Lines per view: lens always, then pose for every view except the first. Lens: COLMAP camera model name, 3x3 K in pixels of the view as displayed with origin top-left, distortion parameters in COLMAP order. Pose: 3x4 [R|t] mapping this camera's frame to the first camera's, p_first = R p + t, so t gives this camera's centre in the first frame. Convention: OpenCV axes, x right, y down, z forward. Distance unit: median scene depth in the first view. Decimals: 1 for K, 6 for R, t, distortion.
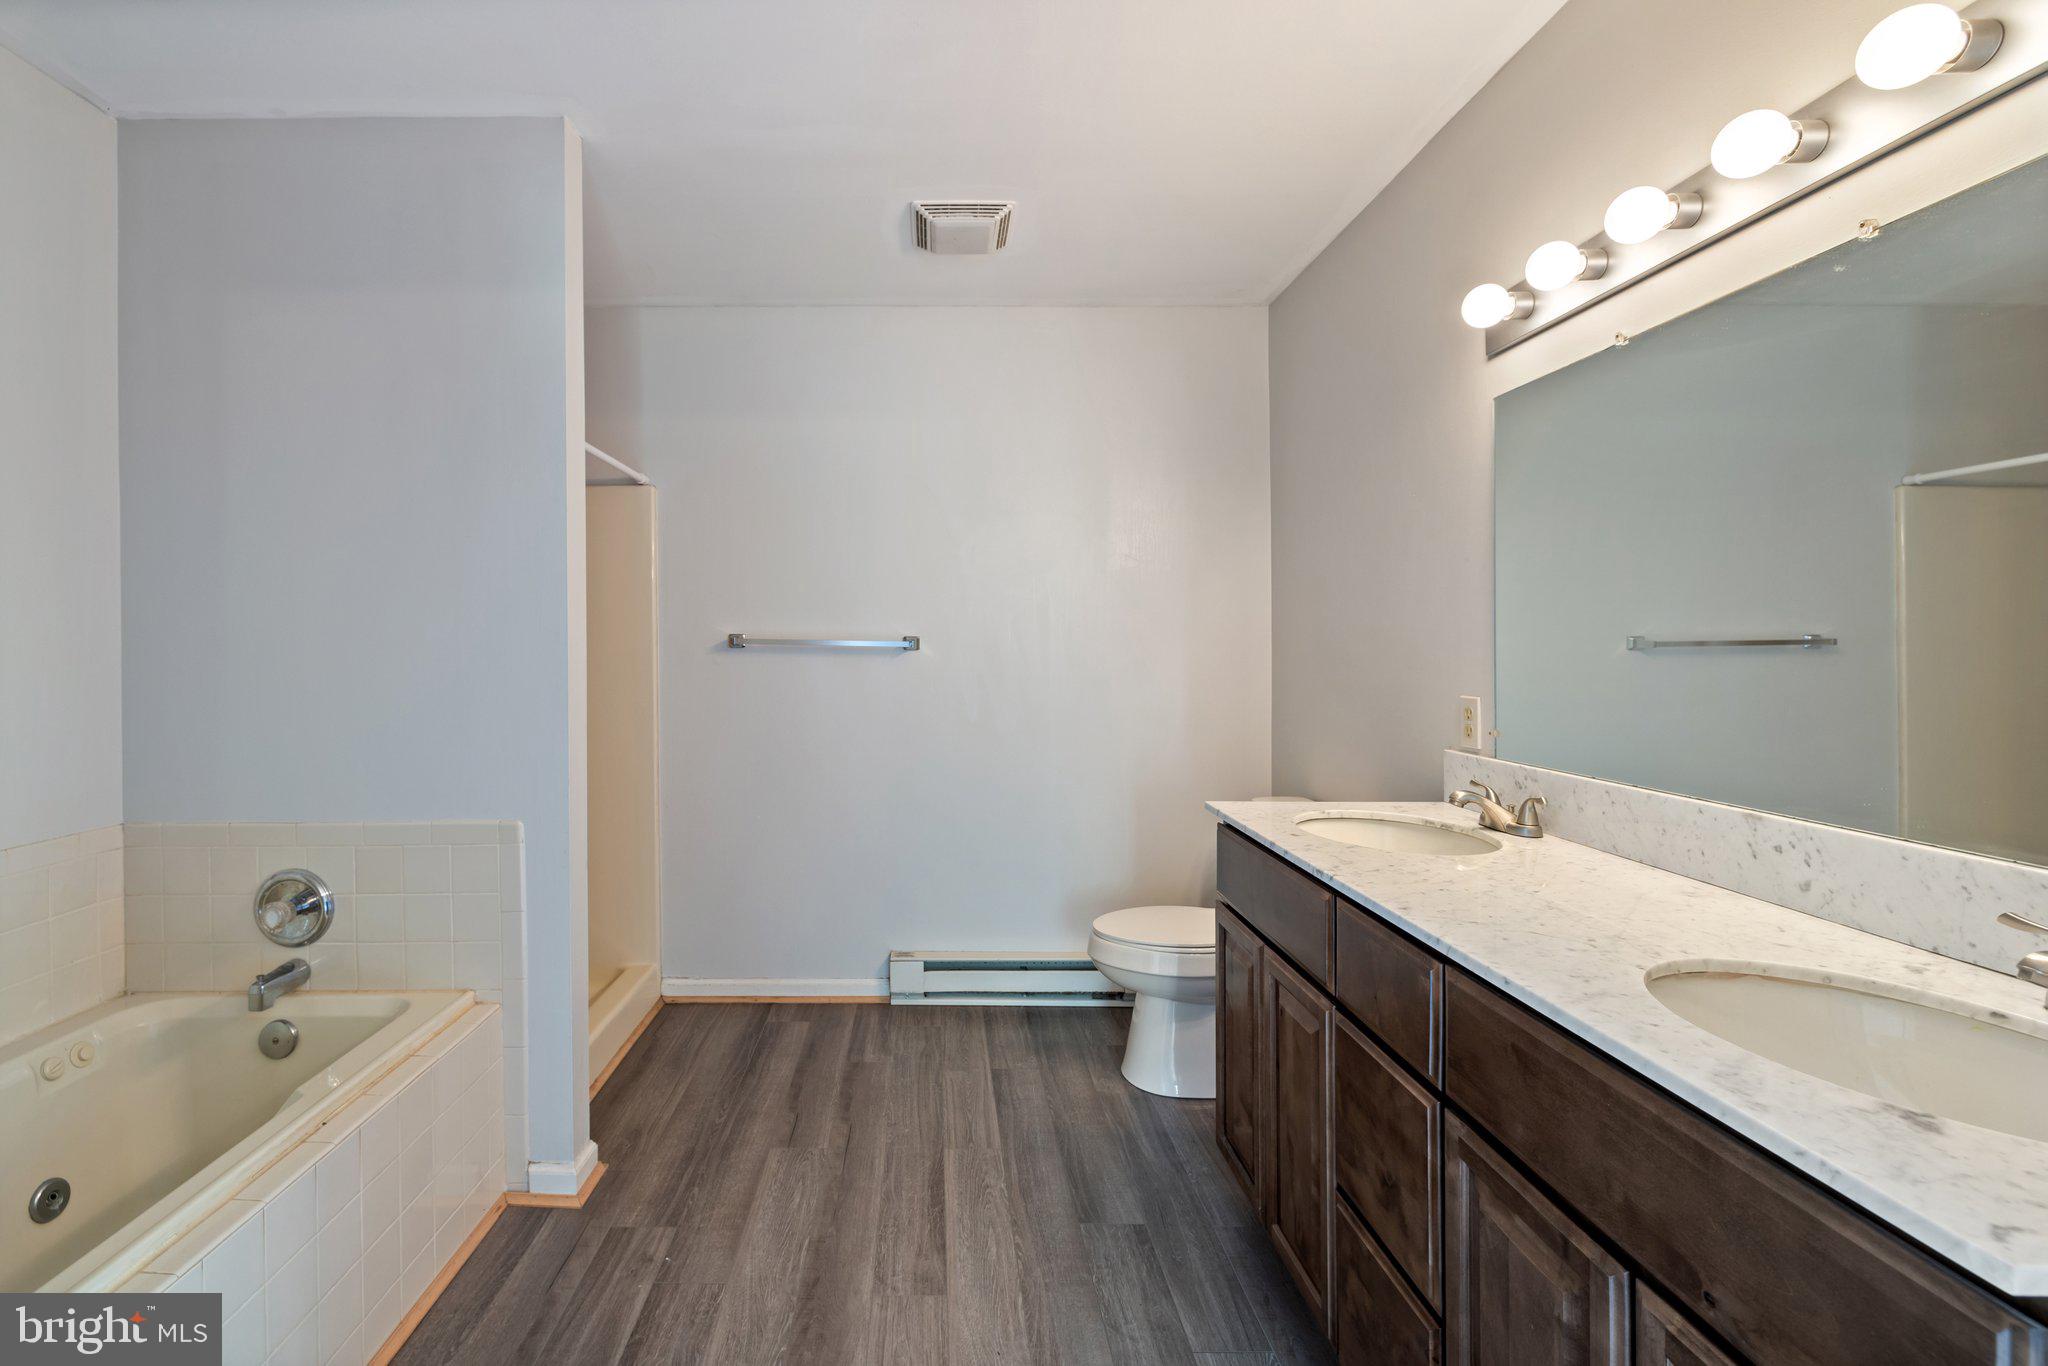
lens RADIAL K [[867.9, 0, 979.8], [0, 867.9, 653.1], [0, 0, 1]] dist [0.005197, -0.001172]
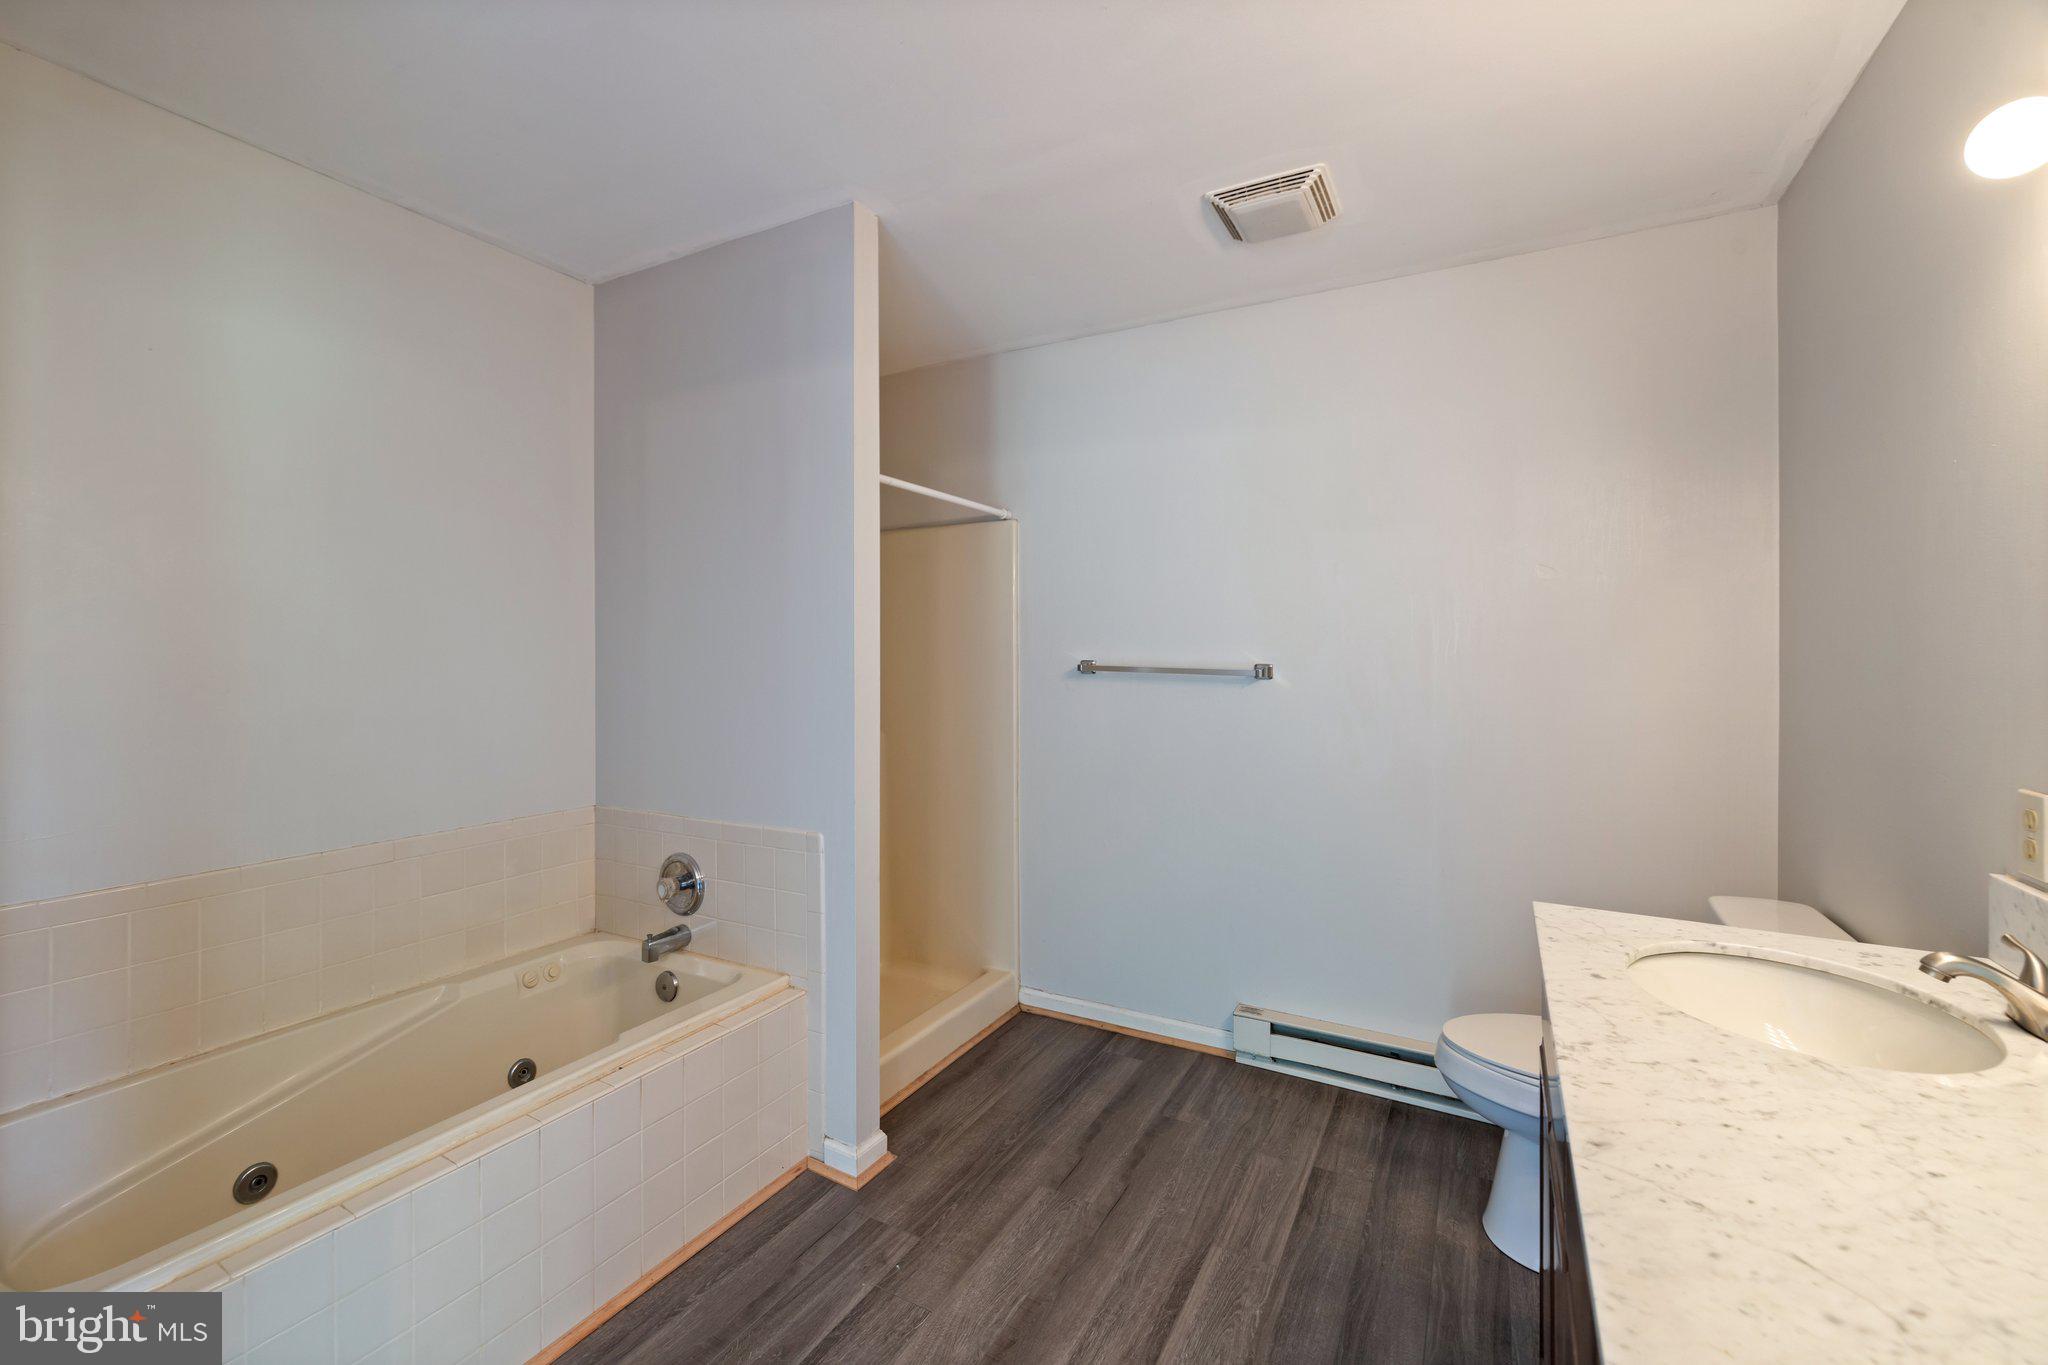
lens RADIAL K [[867.9, 0, 1022.3], [0, 867.9, 666.4], [0, 0, 1]] dist [0.005197, -0.001172]
pose [[0.874467, 0.011546, -0.484947, 0.241196], [-0.010333, 0.999933, 0.005174, -0.032798], [0.484974, 0.000486, 0.874528, 0.133041]]
